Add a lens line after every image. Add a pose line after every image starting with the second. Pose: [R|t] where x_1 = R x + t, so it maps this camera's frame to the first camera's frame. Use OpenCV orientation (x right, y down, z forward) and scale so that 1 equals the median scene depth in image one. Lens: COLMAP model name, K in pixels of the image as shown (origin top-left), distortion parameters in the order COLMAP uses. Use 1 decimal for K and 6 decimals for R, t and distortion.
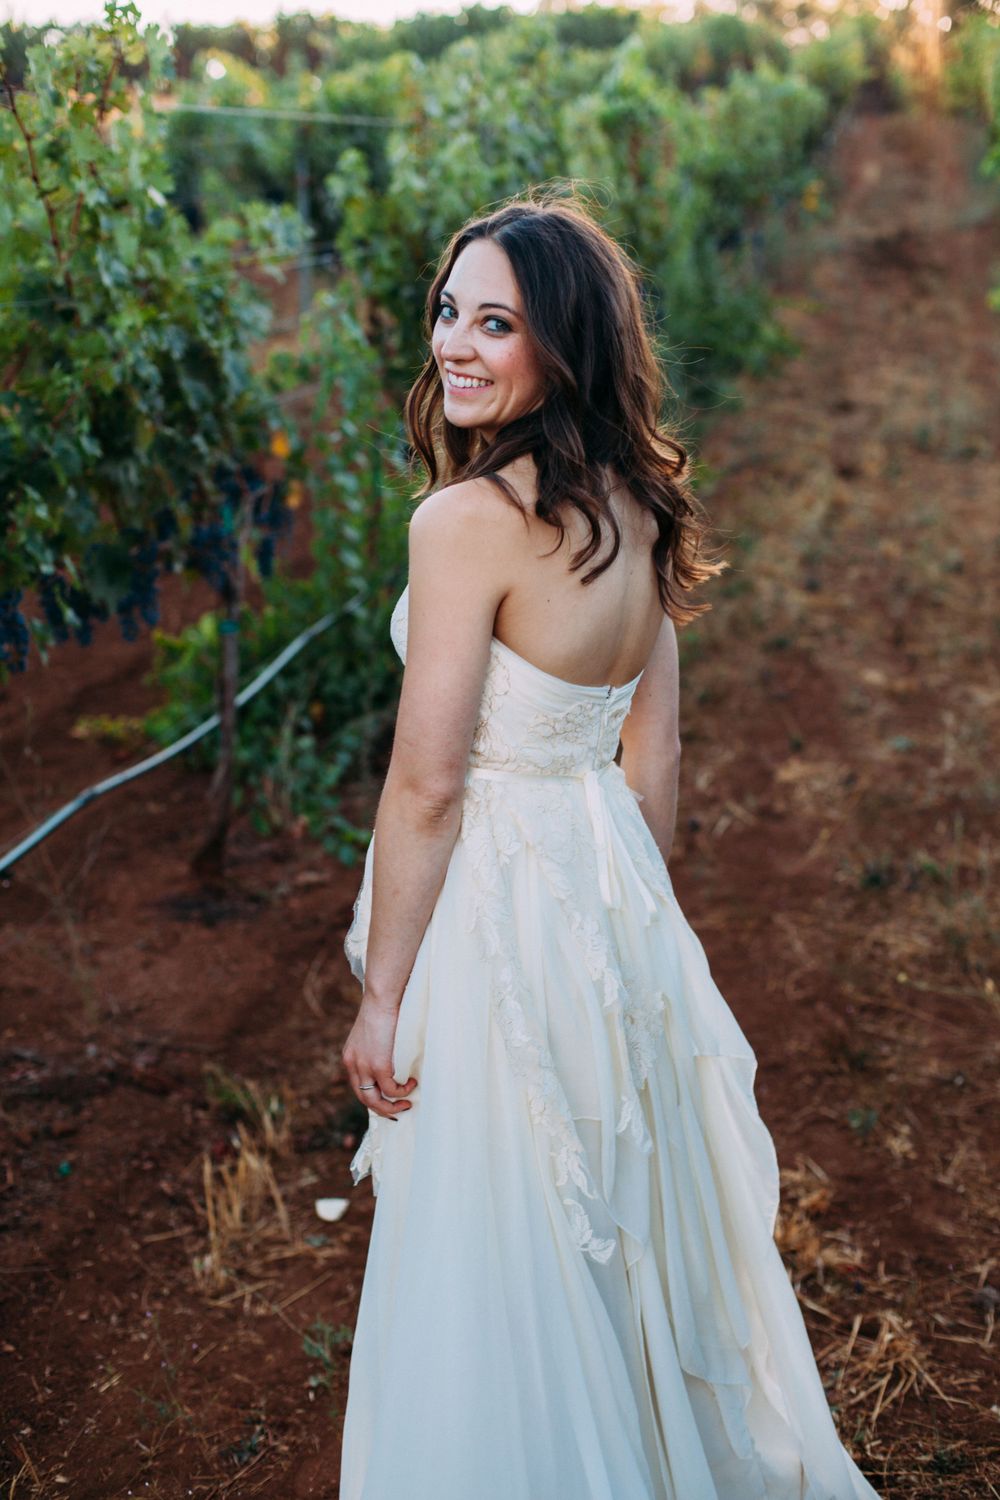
lens RADIAL K [[2231.1, 0, 505.4], [0, 2231.1, 739.5], [0, 0, 1]] dist [-0.097272, 0.000000]
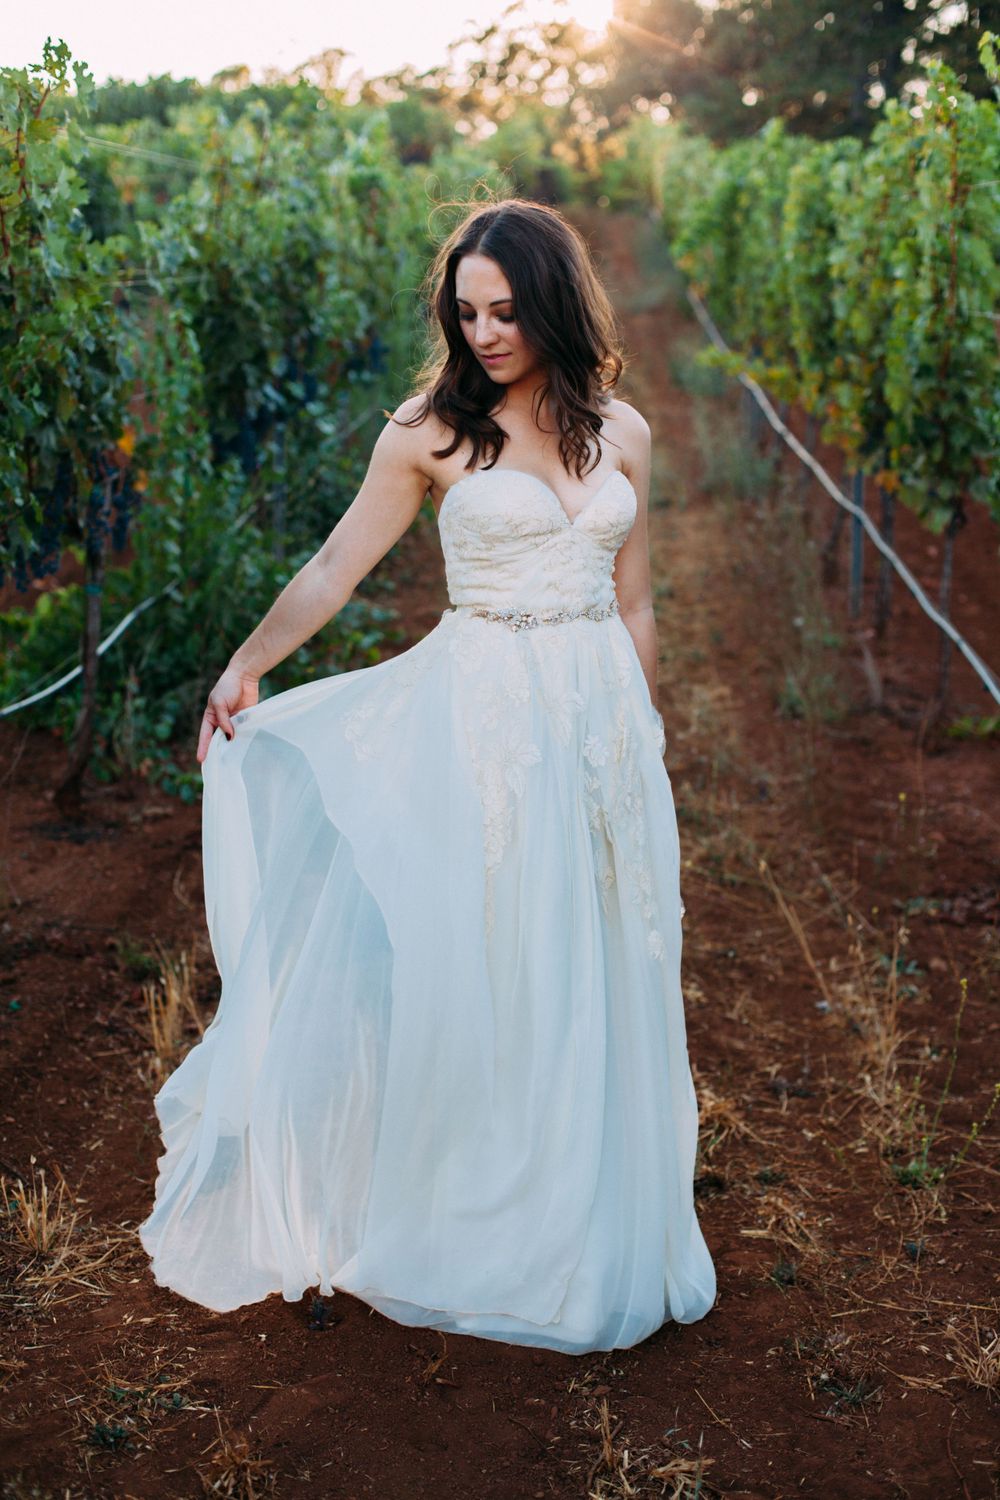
lens RADIAL K [[2231.1, 0, 493.8], [0, 2231.1, 758.0], [0, 0, 1]] dist [-0.097272, 0.000000]
pose [[0.987482, 0.019215, 0.156555, -0.128463], [-0.014767, 0.999455, -0.029526, 0.088584], [-0.157037, 0.026845, 0.987228, -0.214954]]
